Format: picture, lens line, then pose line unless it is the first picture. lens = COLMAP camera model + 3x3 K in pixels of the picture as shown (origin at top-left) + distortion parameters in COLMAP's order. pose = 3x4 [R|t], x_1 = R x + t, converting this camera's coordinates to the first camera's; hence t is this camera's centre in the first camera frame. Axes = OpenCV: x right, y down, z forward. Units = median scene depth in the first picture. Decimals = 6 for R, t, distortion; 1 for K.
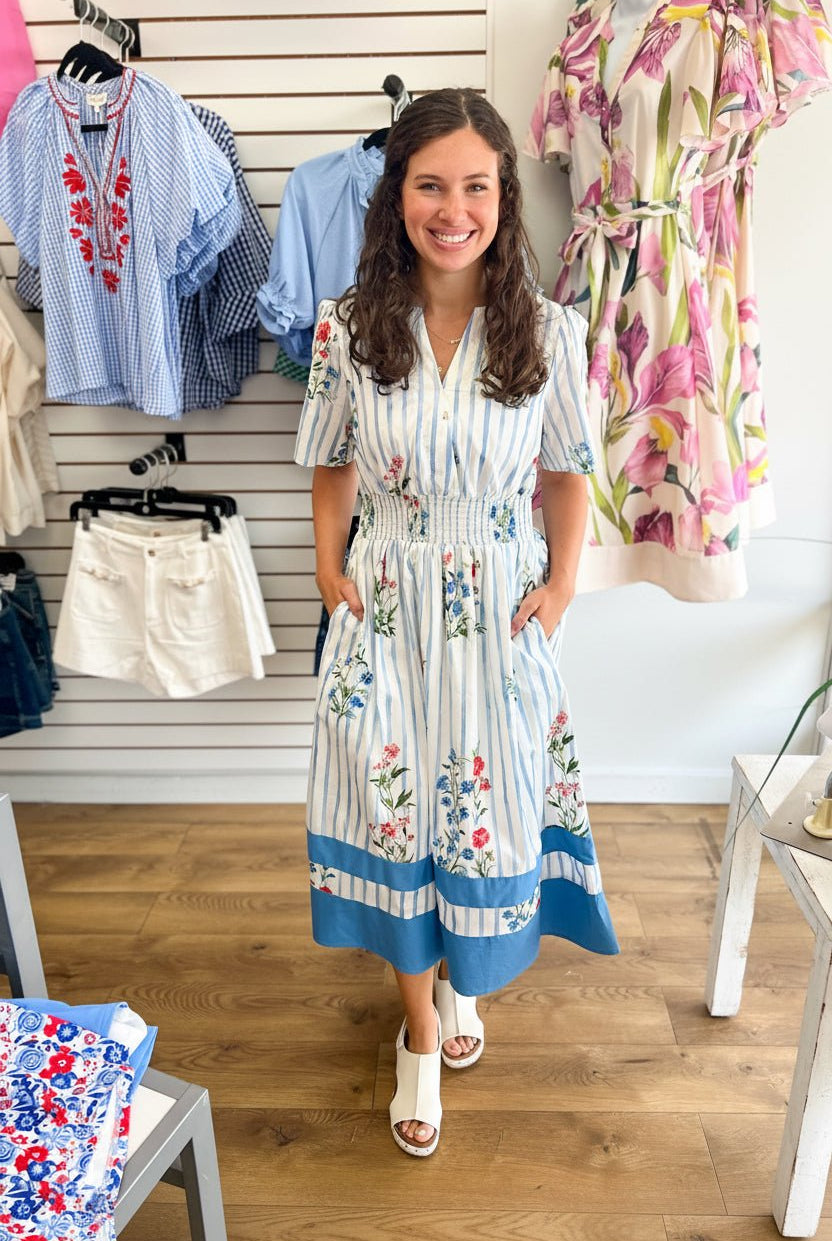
lens RADIAL K [[904.5, 0, 415.0], [0, 904.5, 614.7], [0, 0, 1]] dist [-0.002648, -0.011749]
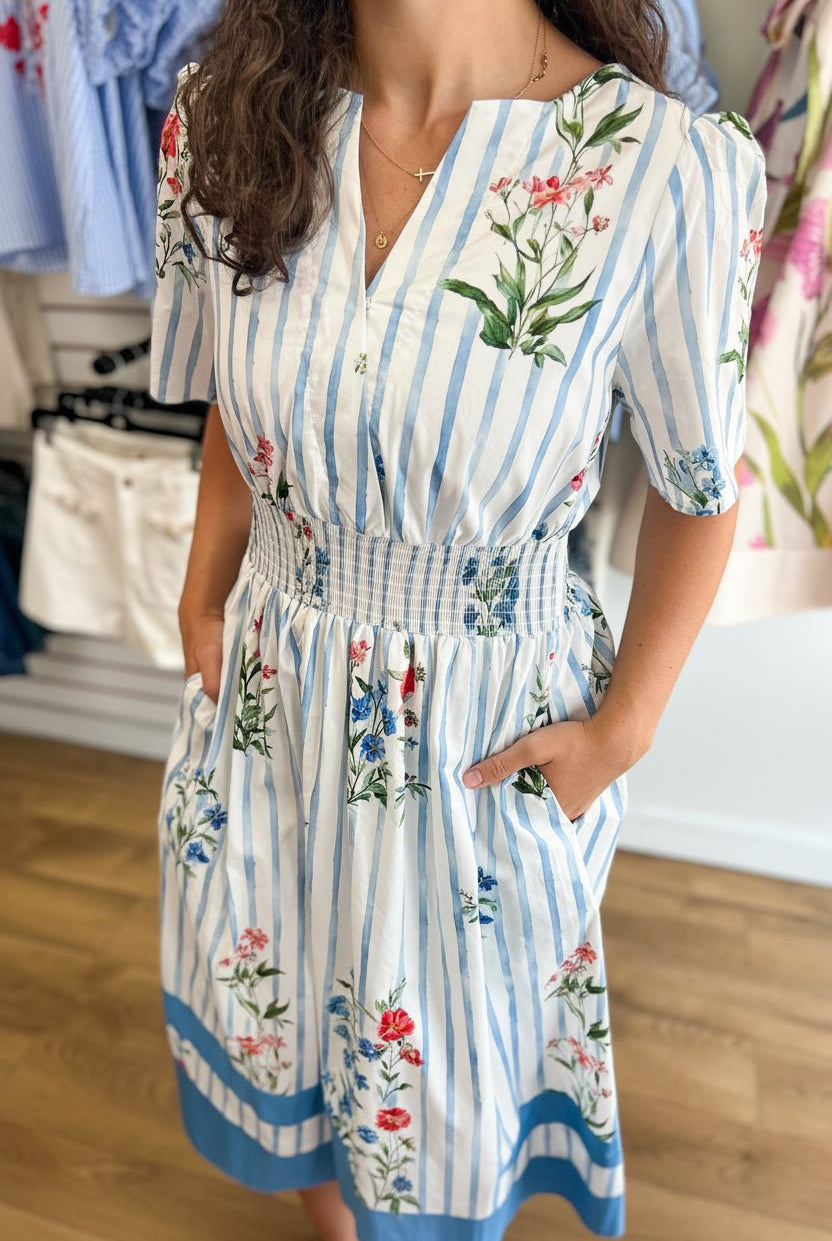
lens RADIAL K [[904.5, 0, 415.0], [0, 904.5, 614.7], [0, 0, 1]] dist [-0.002648, -0.011749]
pose [[0.979684, 0.158691, -0.122625, 0.119230], [-0.147808, 0.984604, 0.093314, -0.129026], [0.135545, -0.073293, 0.988057, 0.505630]]
